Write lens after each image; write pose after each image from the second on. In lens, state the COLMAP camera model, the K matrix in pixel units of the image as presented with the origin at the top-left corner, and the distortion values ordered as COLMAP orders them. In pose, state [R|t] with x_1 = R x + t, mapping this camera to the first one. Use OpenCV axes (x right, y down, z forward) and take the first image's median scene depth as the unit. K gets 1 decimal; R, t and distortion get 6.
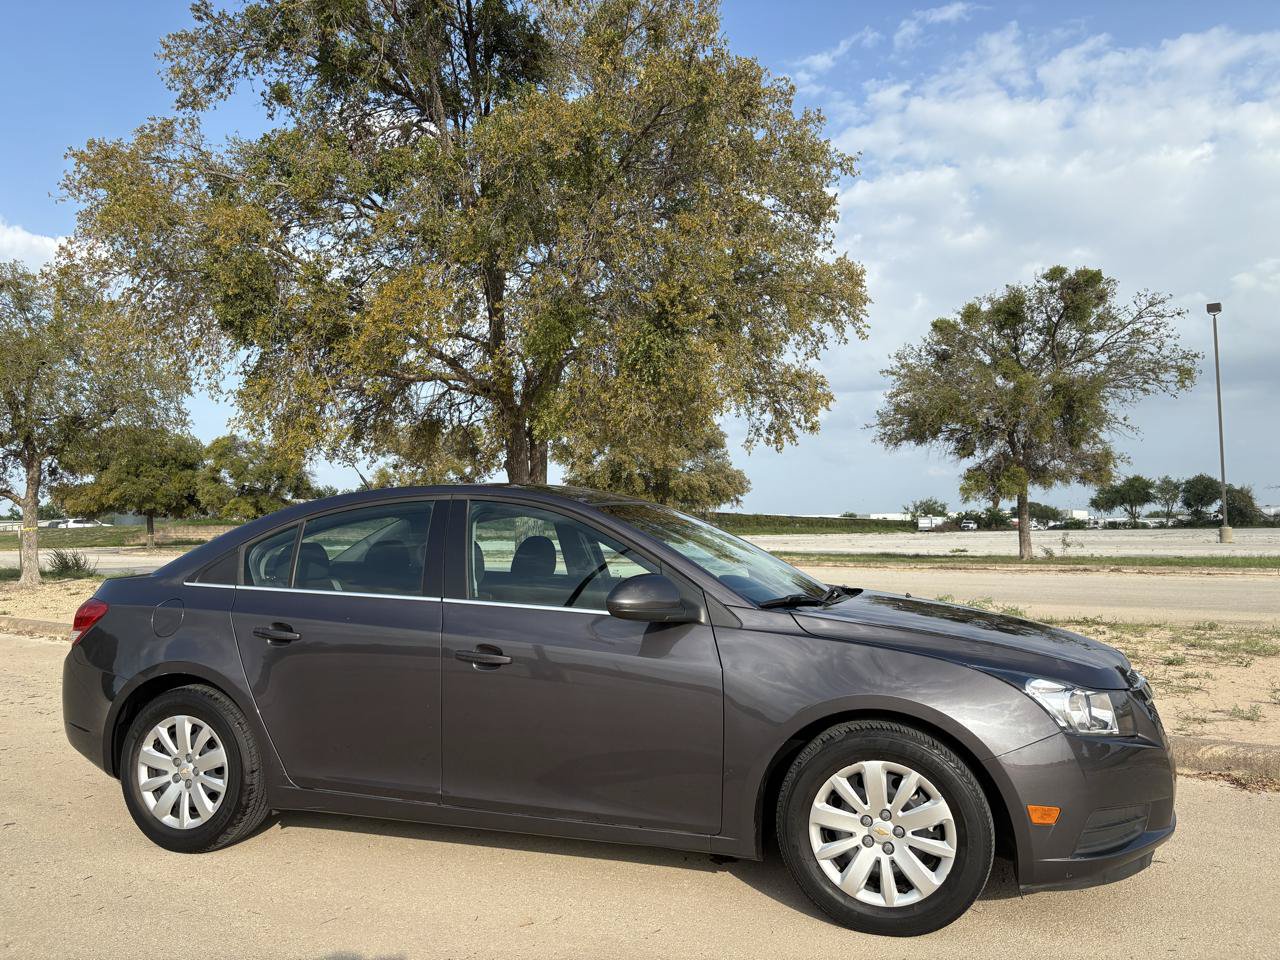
lens RADIAL K [[978.7, 0, 609.0], [0, 978.7, 513.4], [0, 0, 1]] dist [0.022940, -0.007720]
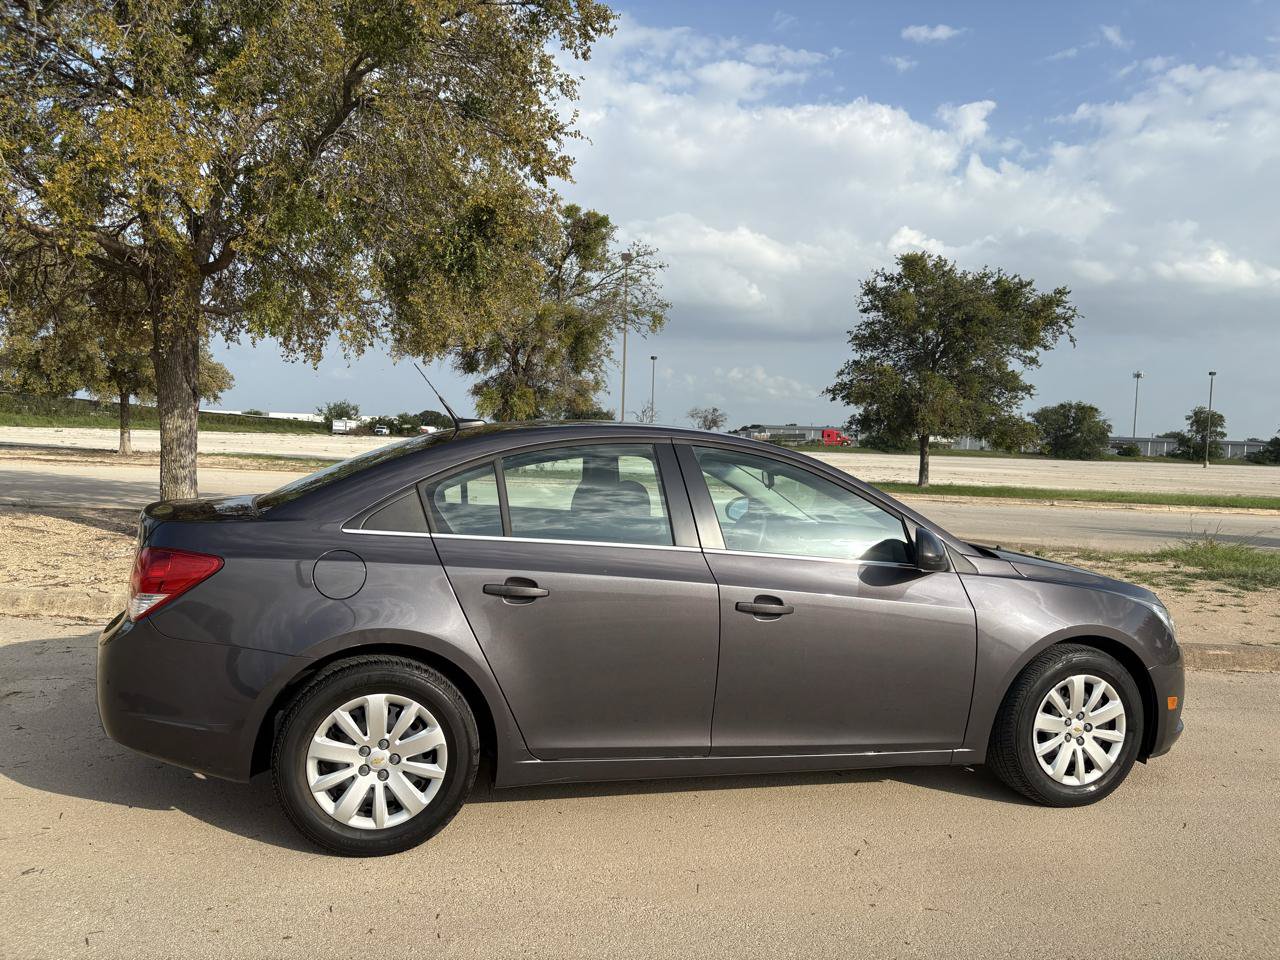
lens RADIAL K [[978.7, 0, 617.3], [0, 978.7, 505.1], [0, 0, 1]] dist [0.022940, -0.007720]
pose [[0.827282, 0.005857, 0.561757, -0.292992], [-0.057252, 0.995618, 0.073933, -0.007786], [-0.558862, -0.093326, 0.823992, 0.097450]]
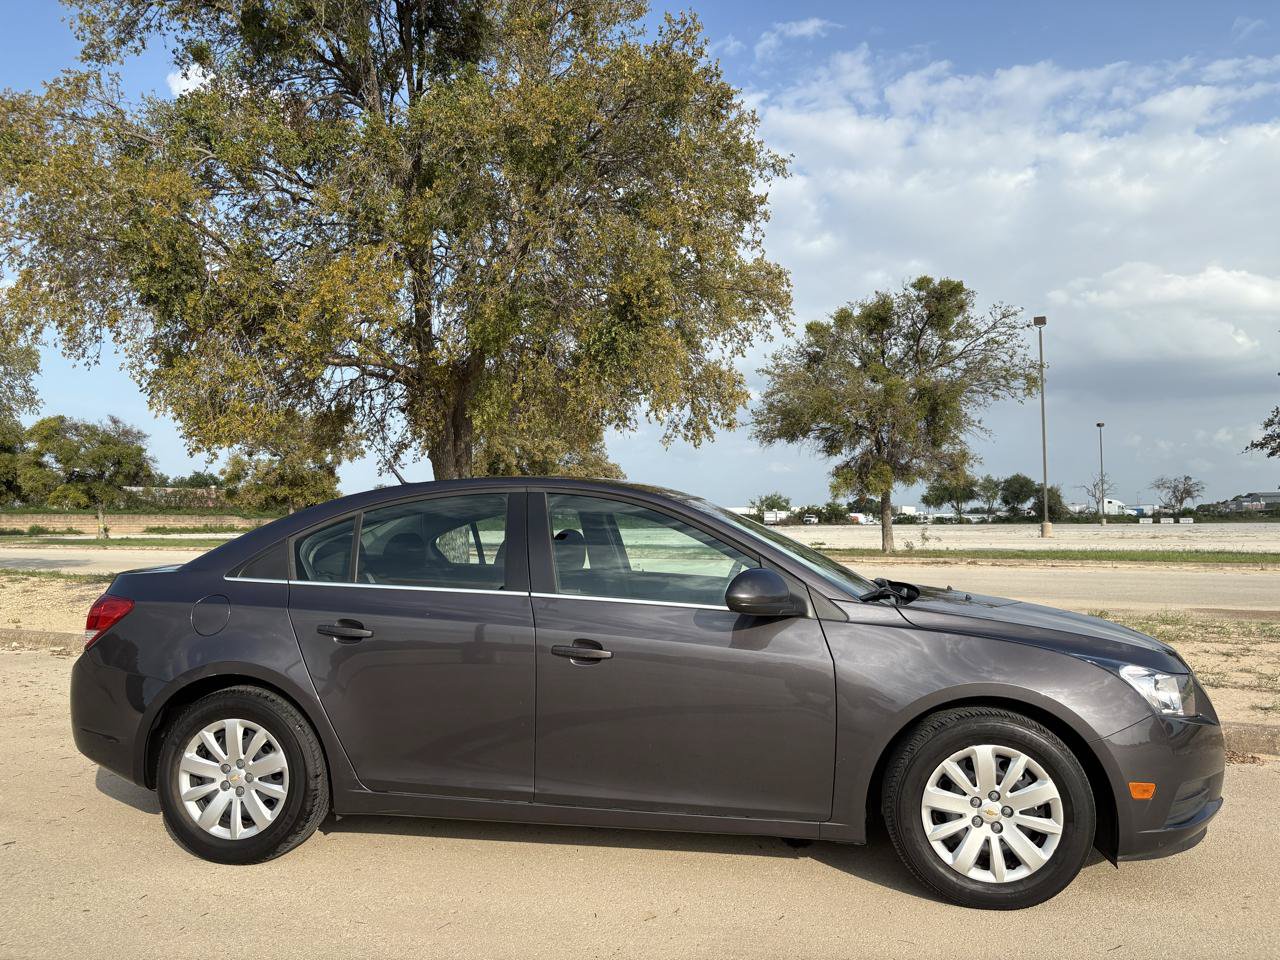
lens RADIAL K [[978.7, 0, 617.9], [0, 978.7, 514.8], [0, 0, 1]] dist [0.022940, -0.007720]
pose [[0.987400, 0.007675, 0.158061, -0.089638], [-0.009123, 0.999923, 0.008442, 0.000136], [-0.157984, -0.009778, 0.987393, 0.008384]]
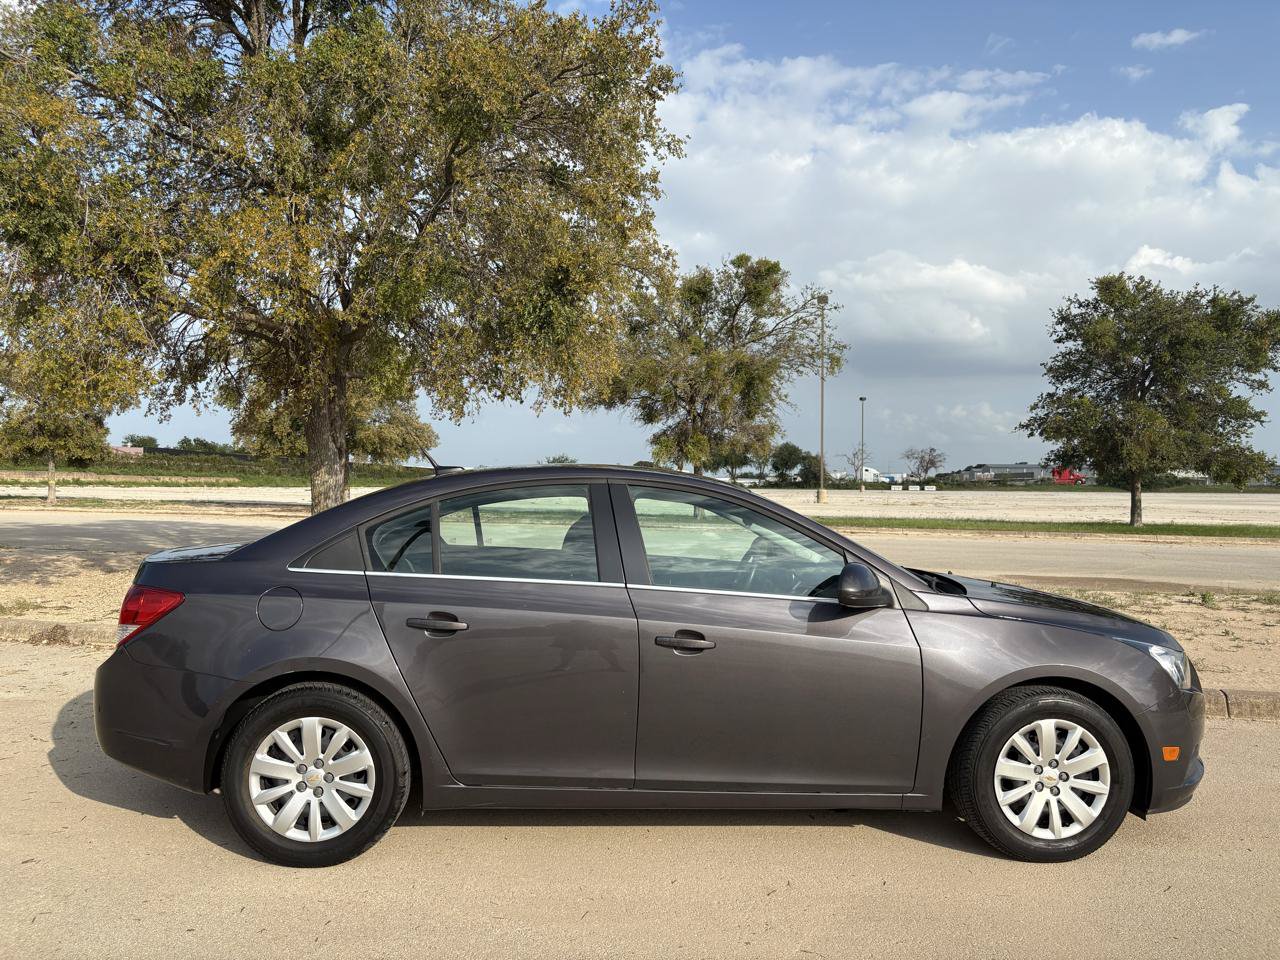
lens RADIAL K [[978.7, 0, 618.0], [0, 978.7, 510.1], [0, 0, 1]] dist [0.022940, -0.007720]
pose [[0.928580, 0.011867, 0.370942, -0.205529], [-0.028819, 0.998776, 0.040190, -0.010222], [-0.370011, -0.048010, 0.927786, 0.032716]]
